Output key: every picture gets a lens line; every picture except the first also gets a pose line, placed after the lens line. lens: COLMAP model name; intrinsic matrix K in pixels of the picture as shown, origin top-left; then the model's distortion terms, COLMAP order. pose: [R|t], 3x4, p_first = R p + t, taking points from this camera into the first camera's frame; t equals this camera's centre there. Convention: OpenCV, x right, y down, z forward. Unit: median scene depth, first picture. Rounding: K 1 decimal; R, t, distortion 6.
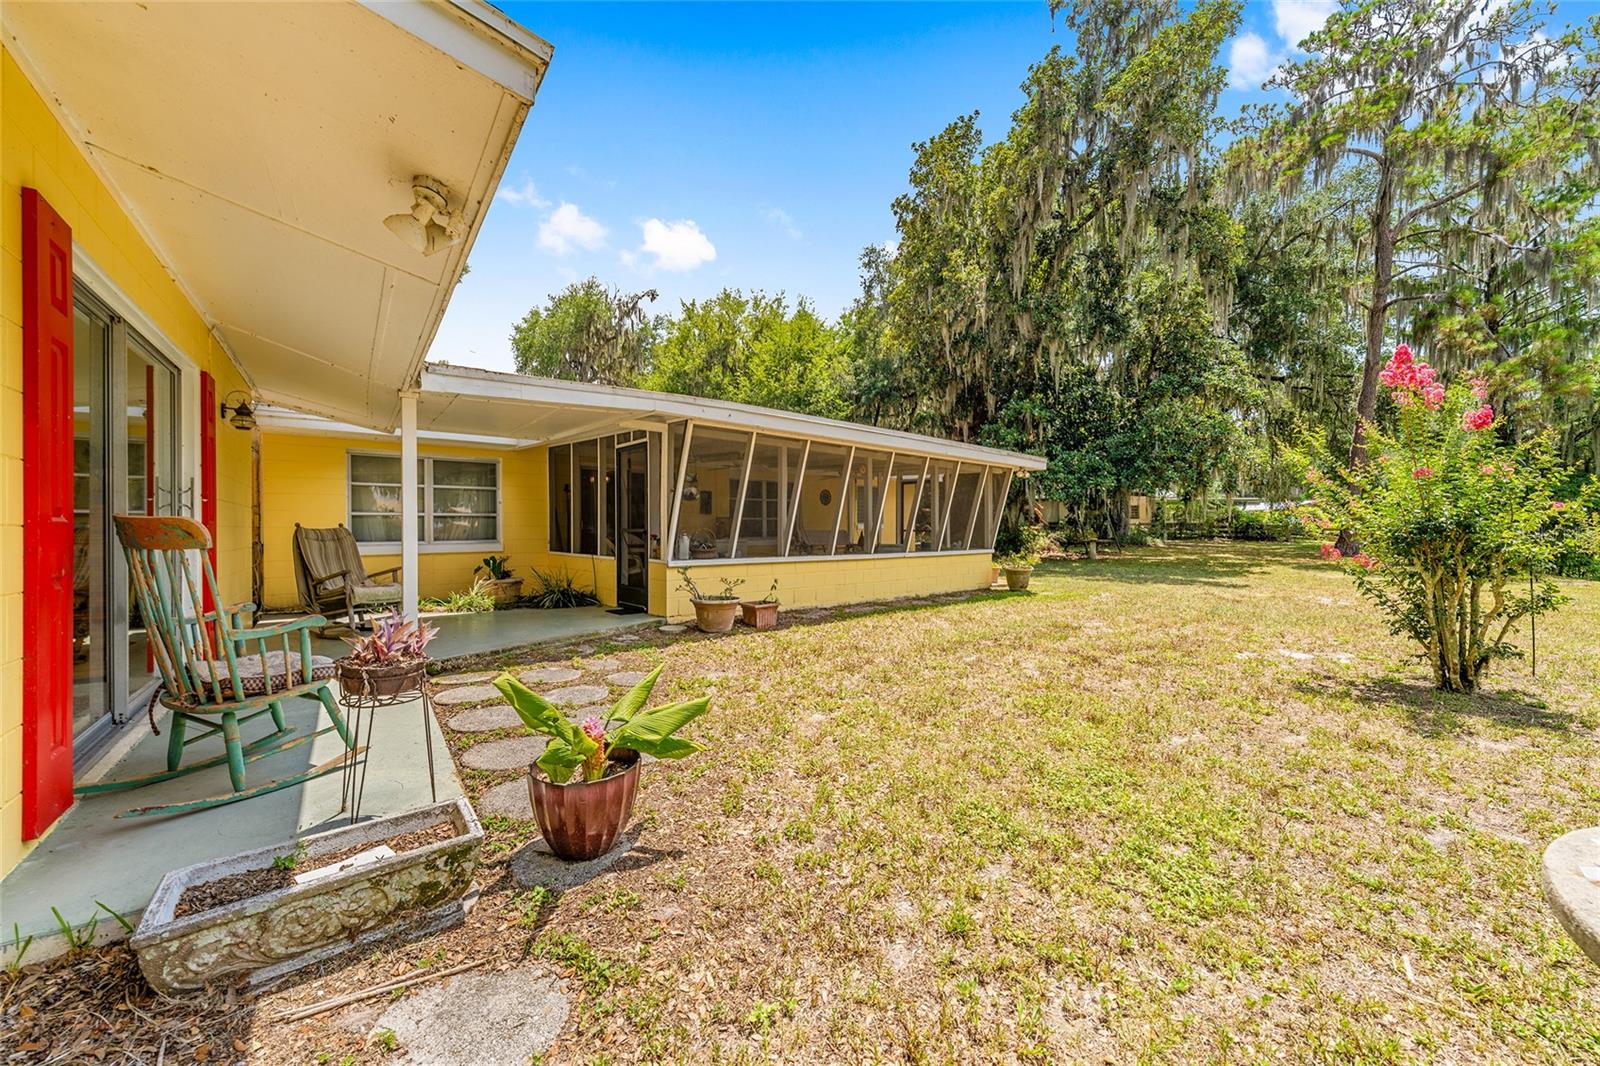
lens RADIAL K [[622.3, 0, 798.5], [0, 622.3, 521.1], [0, 0, 1]] dist [0.001315, 0.000138]
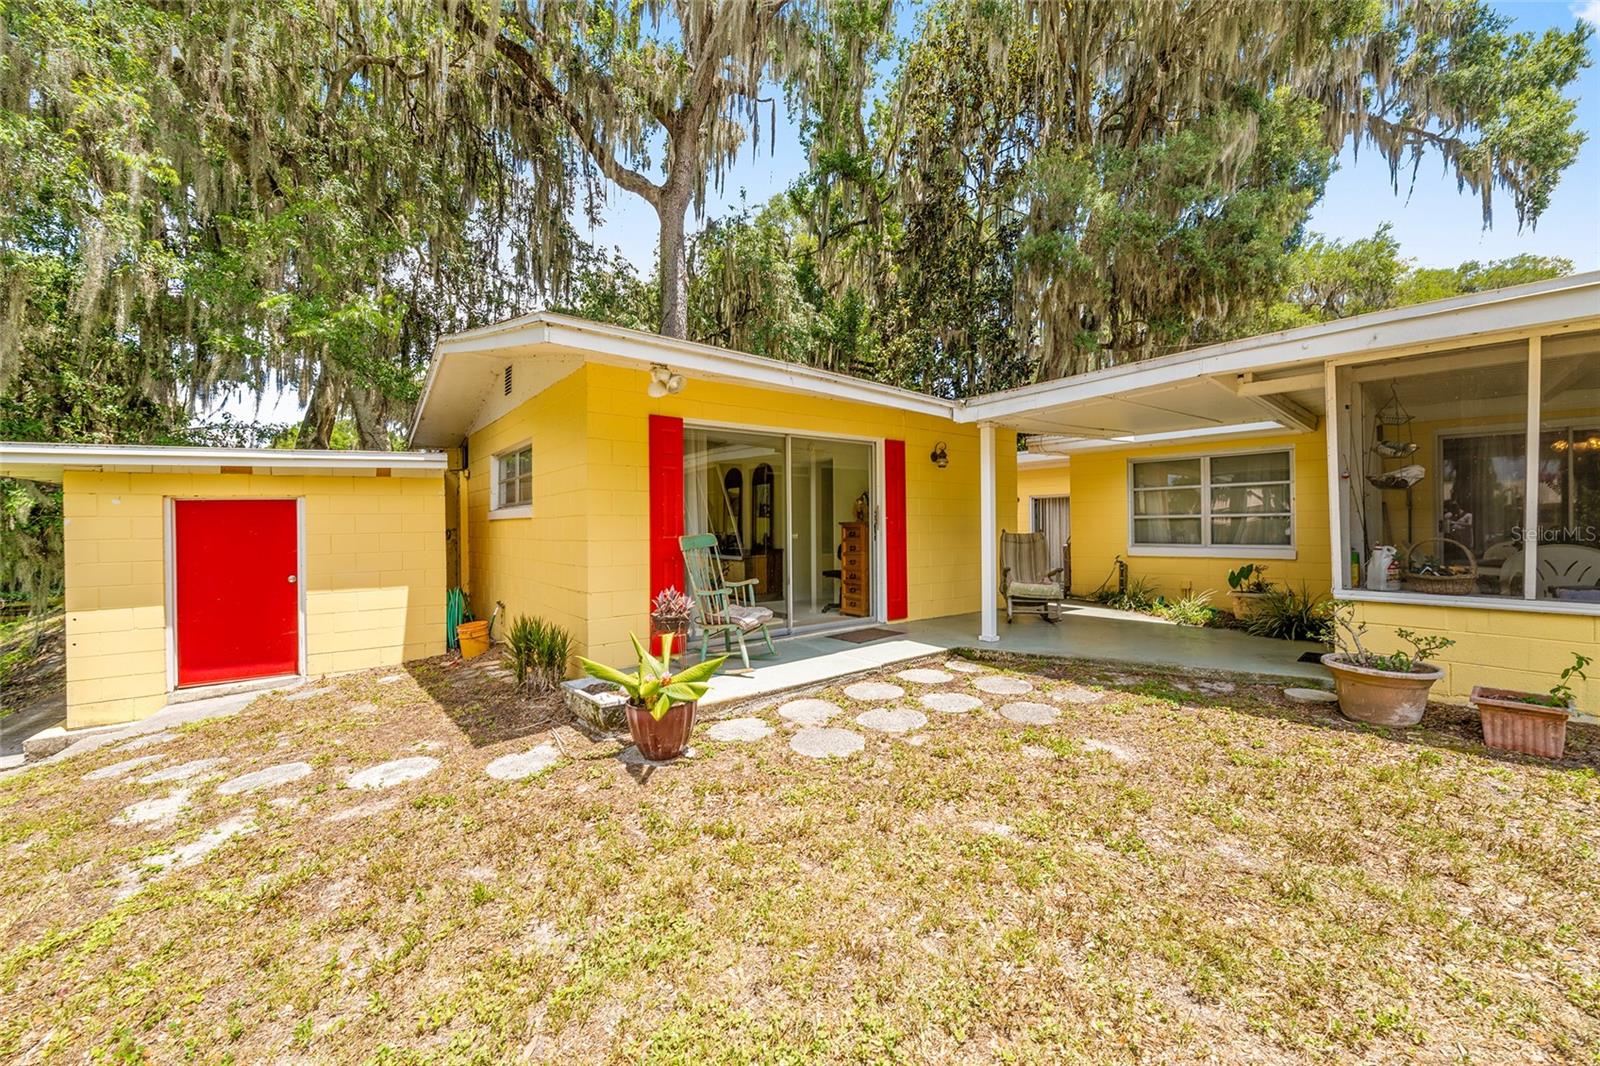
lens RADIAL K [[631.8, 0, 799.3], [0, 631.8, 526.9], [0, 0, 1]] dist [-0.038488, 0.015602]
pose [[0.001867, -0.005679, -0.999982, 0.411043], [0.020837, 0.999767, -0.005639, -0.006131], [0.999781, -0.020826, 0.001984, 0.462649]]
